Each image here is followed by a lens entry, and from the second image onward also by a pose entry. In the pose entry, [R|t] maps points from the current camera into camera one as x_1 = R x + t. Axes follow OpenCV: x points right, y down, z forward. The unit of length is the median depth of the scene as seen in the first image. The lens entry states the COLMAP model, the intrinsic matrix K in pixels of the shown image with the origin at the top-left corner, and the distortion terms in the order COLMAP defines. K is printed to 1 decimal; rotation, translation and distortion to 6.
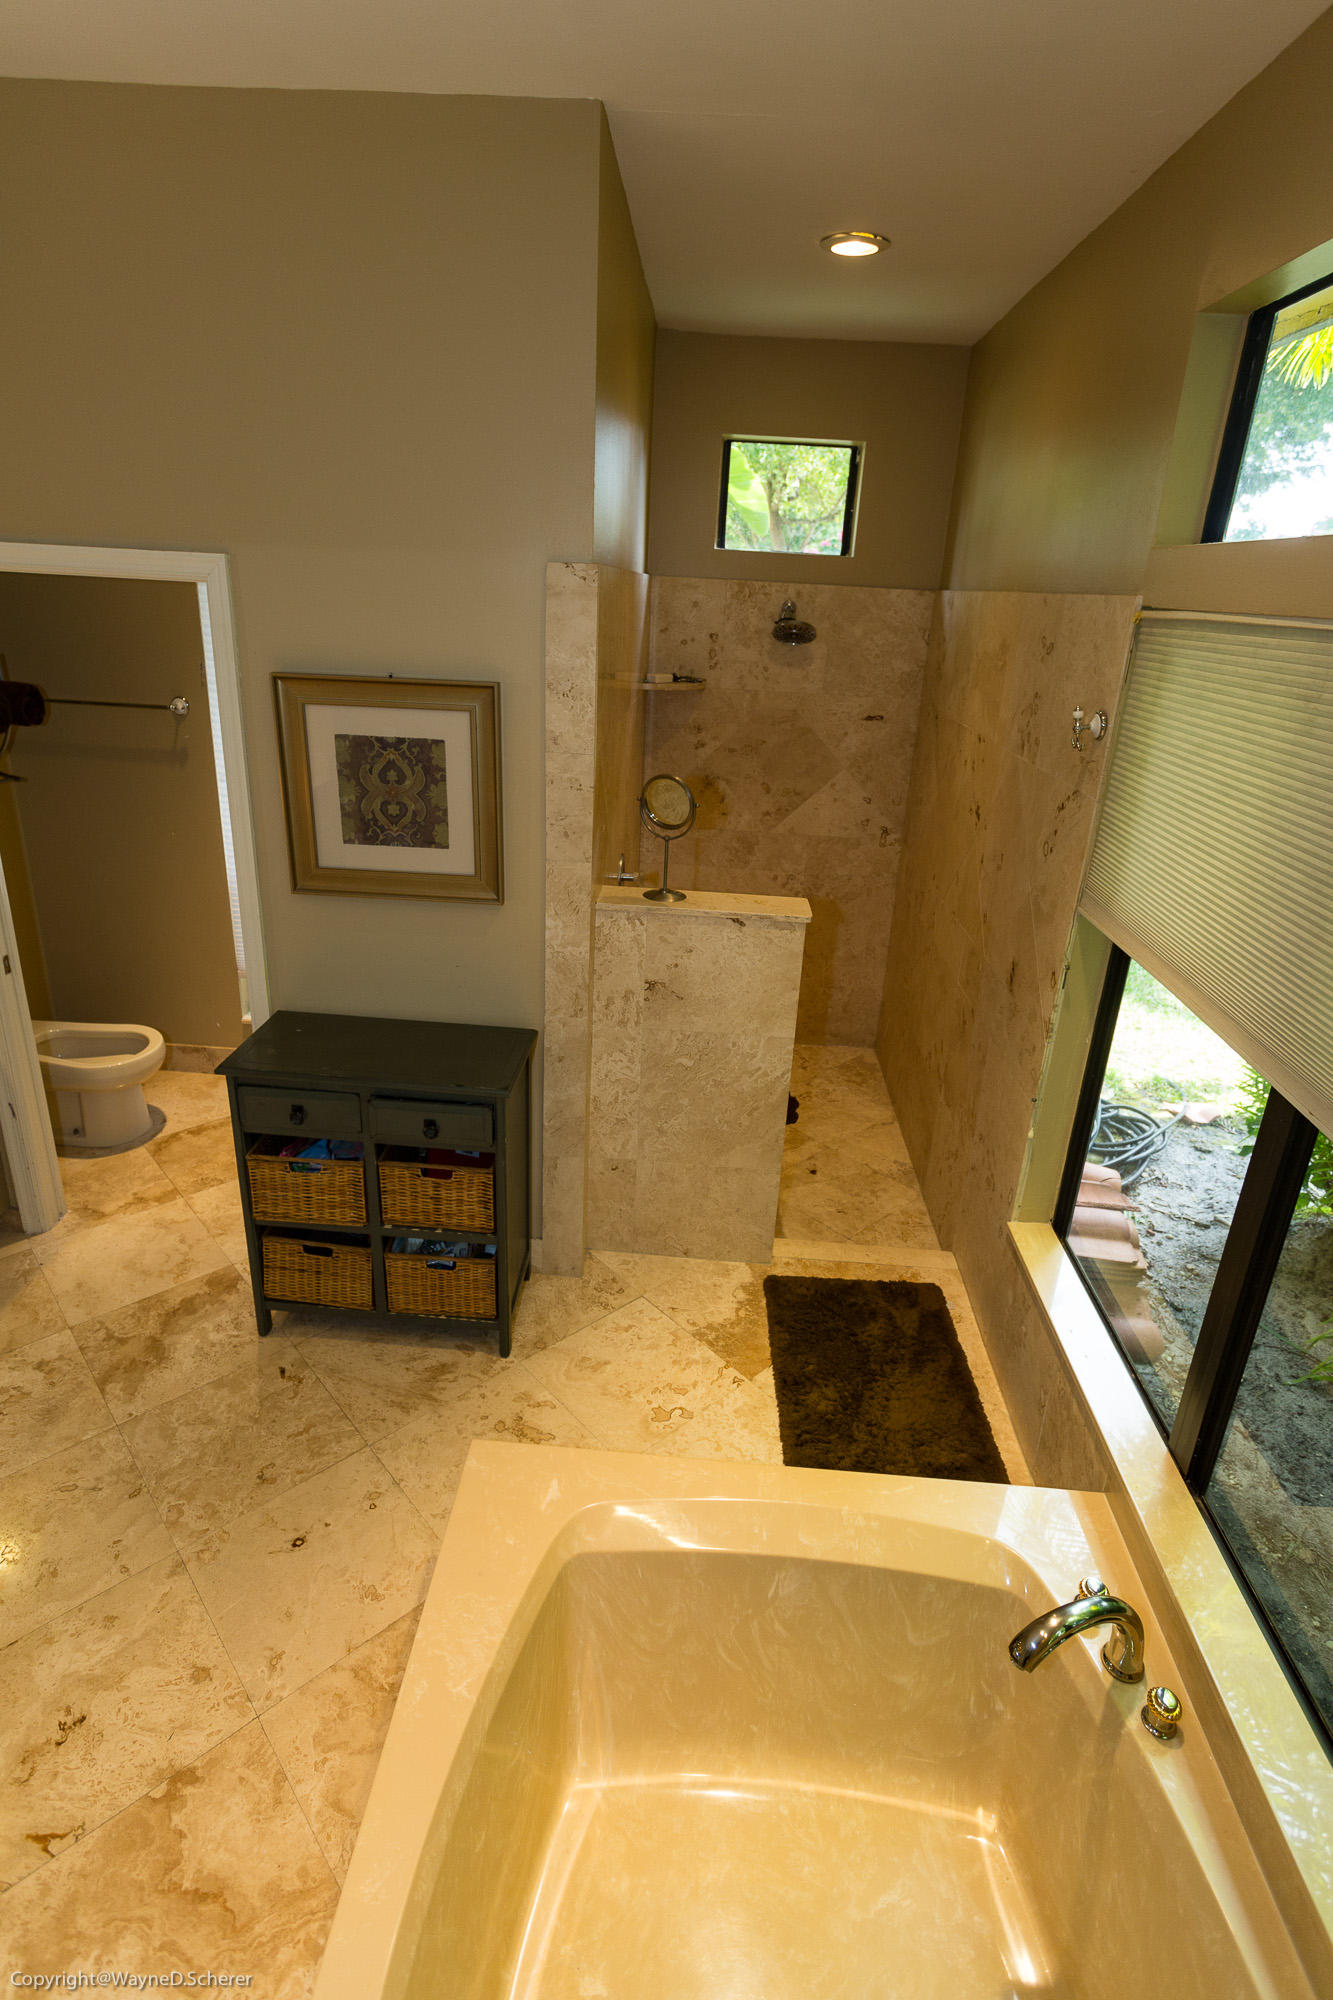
lens RADIAL K [[1046.9, 0, 670.5], [0, 1046.9, 984.3], [0, 0, 1]] dist [-0.005998, 0.001635]
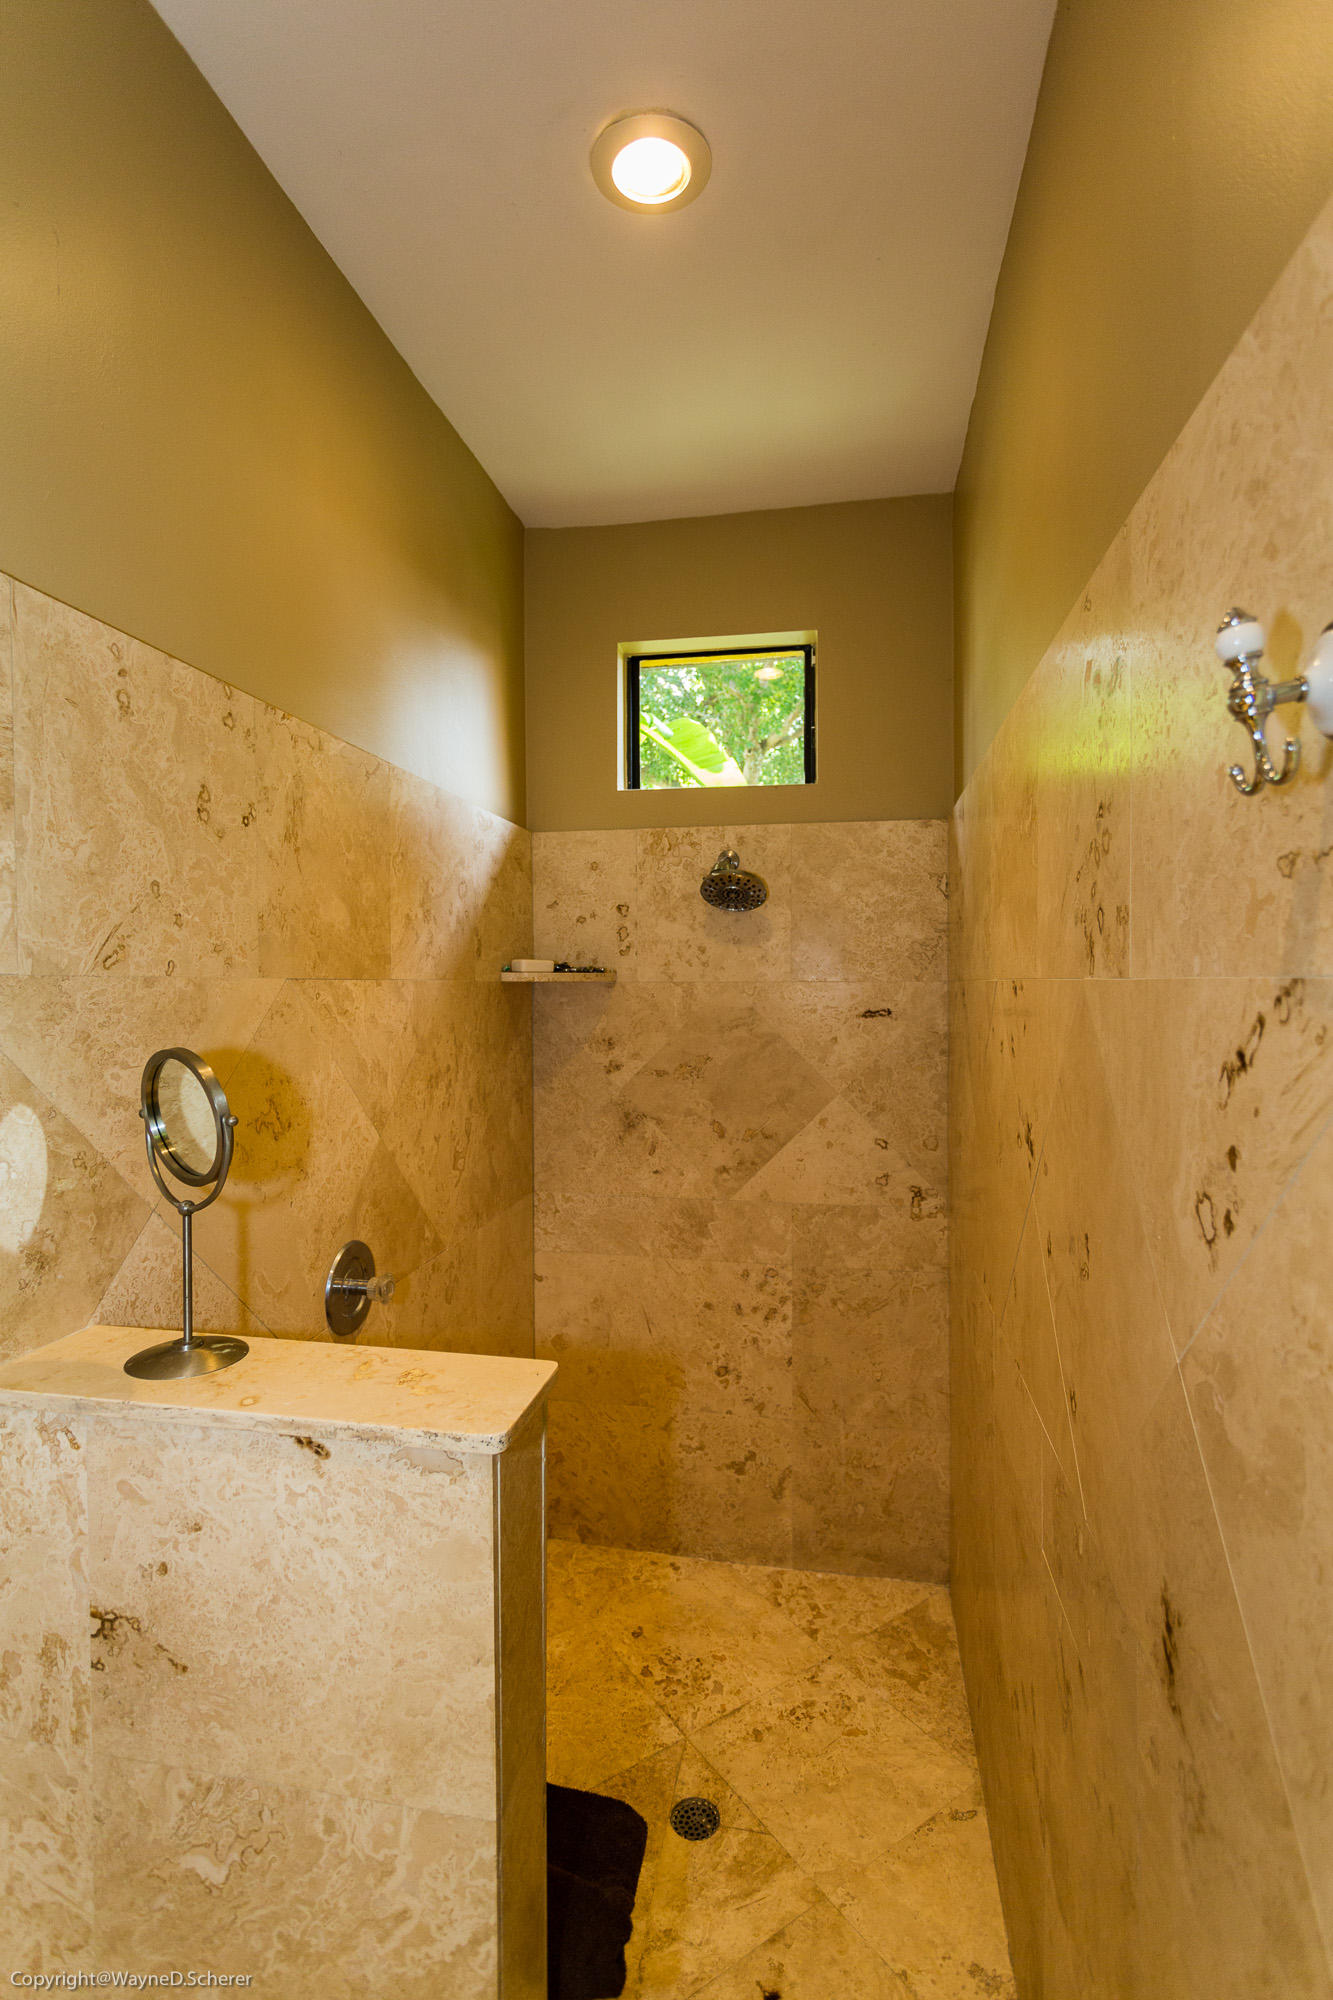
lens RADIAL K [[1006.9, 0, 649.2], [0, 1006.9, 982.3], [0, 0, 1]] dist [-0.000352, 0.000946]
pose [[0.988414, -0.051168, -0.142900, 0.217259], [-0.003558, 0.933396, -0.358830, -0.077943], [0.151743, 0.355181, 0.922399, 0.606706]]
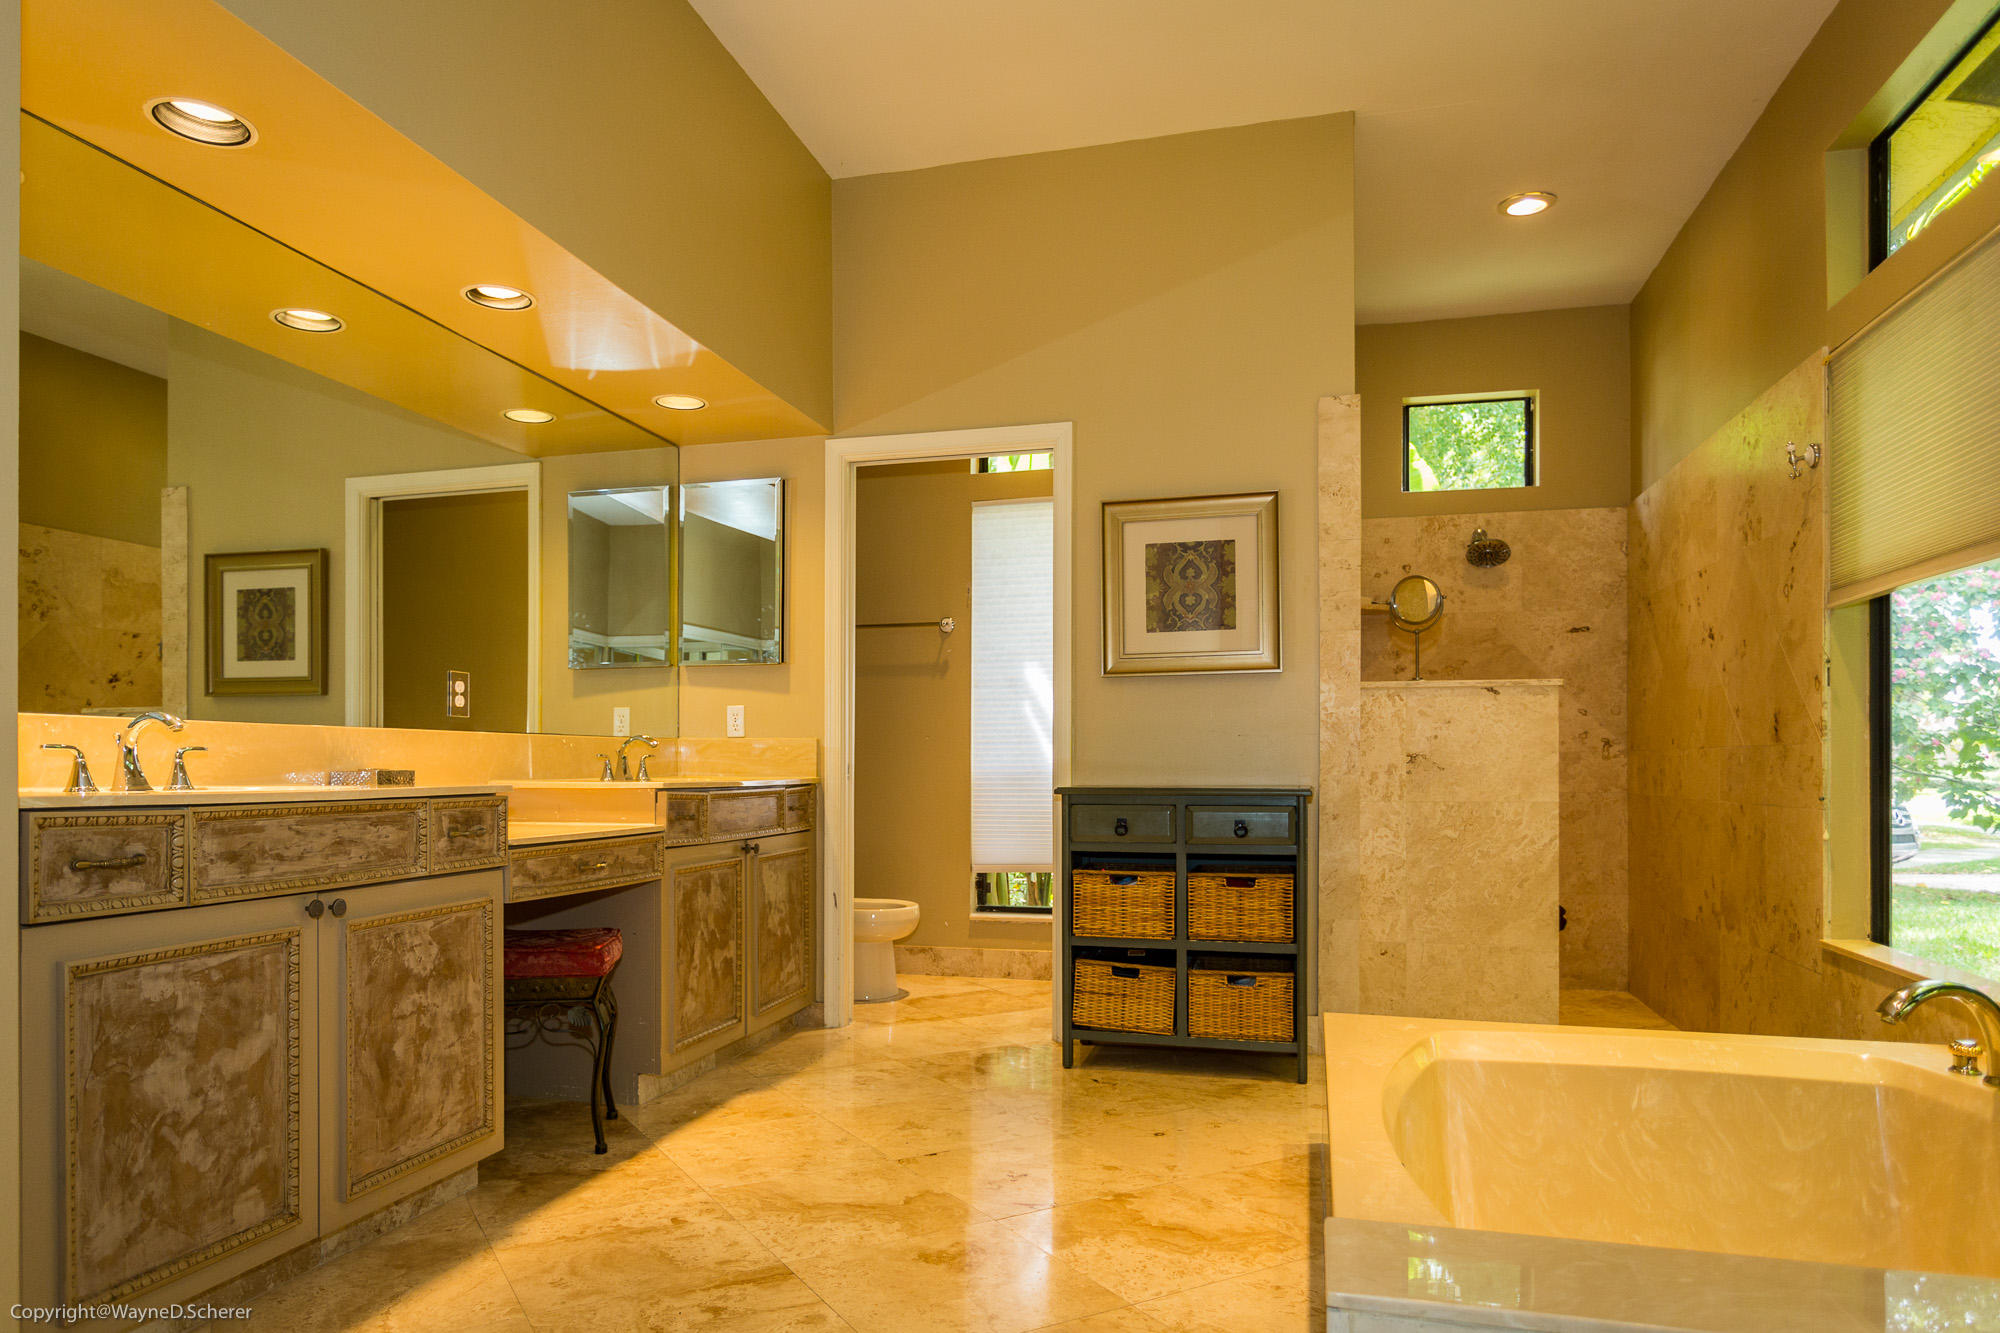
lens RADIAL K [[1295.9, 0, 960.2], [0, 1295.9, 737.4], [0, 0, 1]] dist [-0.007735, 0.004560]
pose [[0.973977, -0.050783, -0.220886, -0.172344], [-0.035562, 0.928264, -0.370218, 0.480171], [0.223841, 0.368439, 0.902301, -0.324690]]
